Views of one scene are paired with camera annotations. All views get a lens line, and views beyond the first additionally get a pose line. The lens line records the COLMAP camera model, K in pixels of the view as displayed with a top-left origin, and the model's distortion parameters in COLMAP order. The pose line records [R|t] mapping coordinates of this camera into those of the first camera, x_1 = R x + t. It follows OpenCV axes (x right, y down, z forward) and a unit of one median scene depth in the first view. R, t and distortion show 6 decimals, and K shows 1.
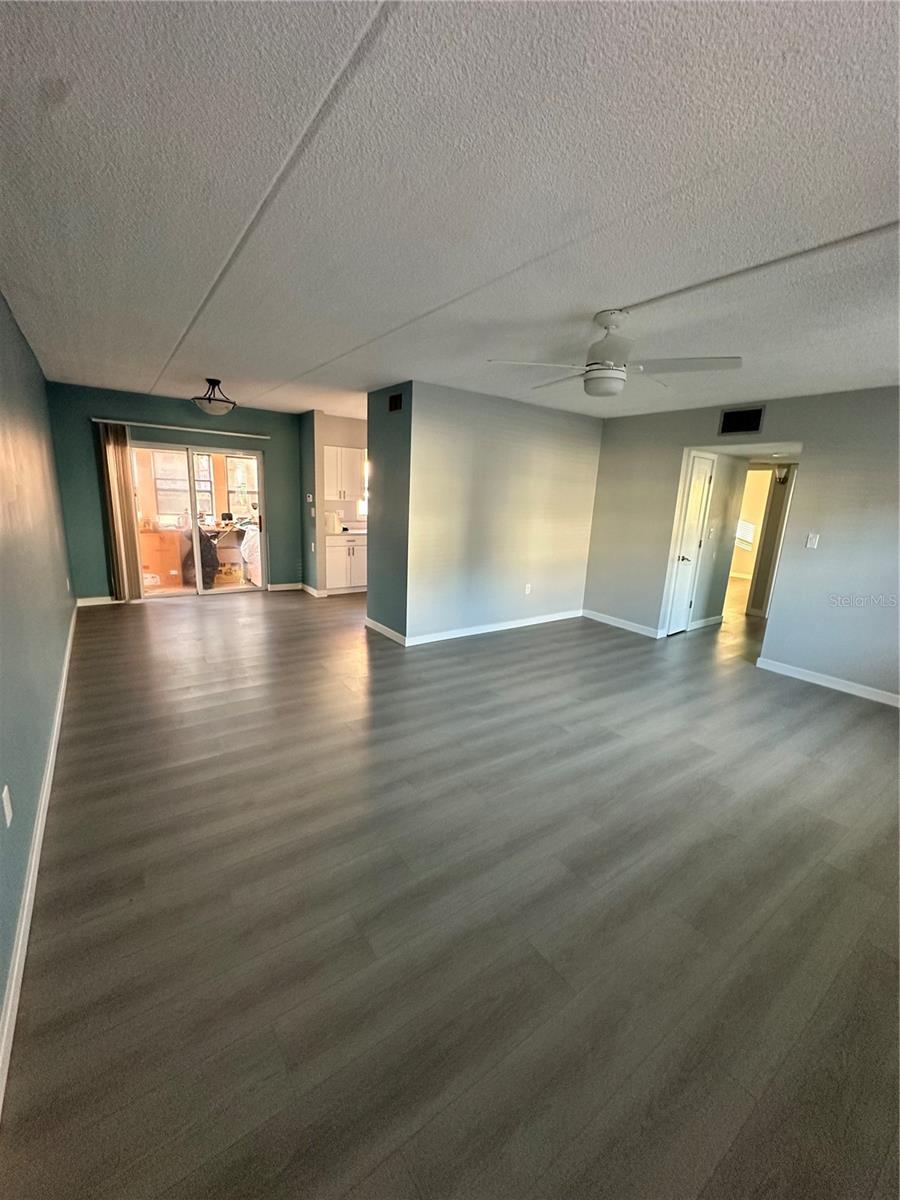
lens RADIAL K [[477.0, 0, 450.0], [0, 477.0, 600.0], [0, 0, 1]] dist [-0.000049, 0.000273]
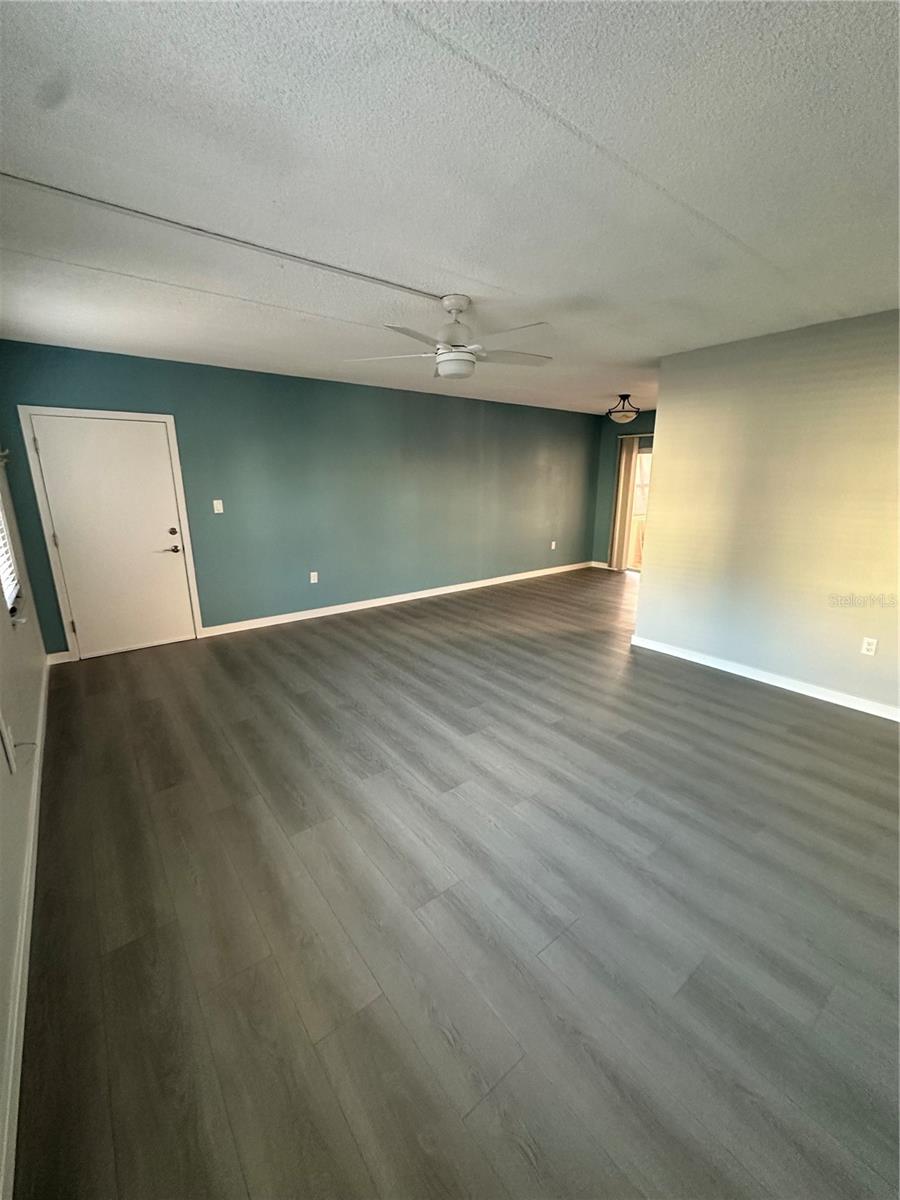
lens RADIAL K [[480.0, 0, 450.0], [0, 480.0, 600.0], [0, 0, 1]] dist [0.000933, 0.000209]
pose [[0.039846, 0.204009, -0.978158, 1.264118], [-0.219375, 0.956837, 0.190626, -0.137293], [0.974827, 0.206988, 0.082880, 0.877893]]
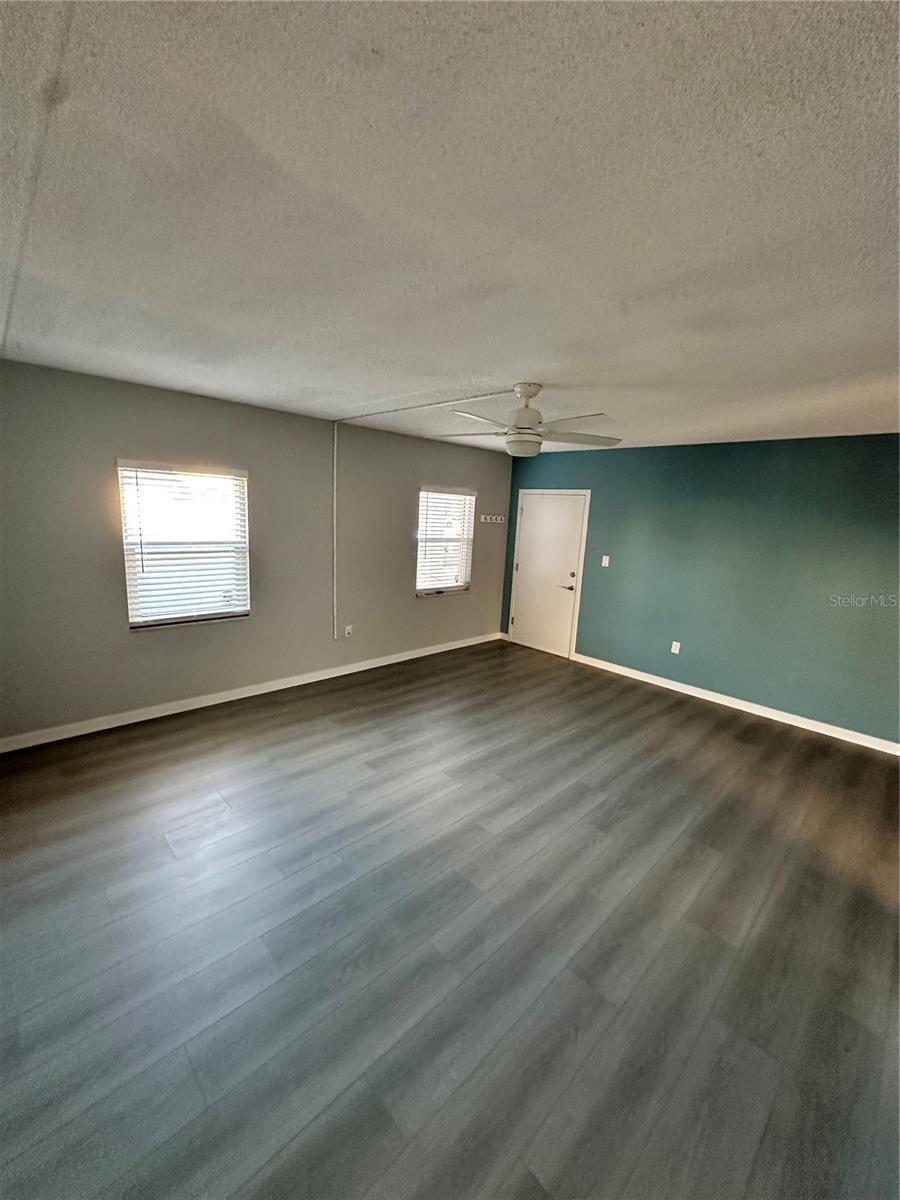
lens RADIAL K [[480.0, 0, 450.0], [0, 480.0, 600.0], [0, 0, 1]] dist [0.000933, 0.000209]
pose [[-0.985010, -0.066790, -0.159039, 0.557462], [-0.124292, 0.914126, 0.385908, -0.461596], [0.119607, 0.399891, -0.908725, 1.862013]]
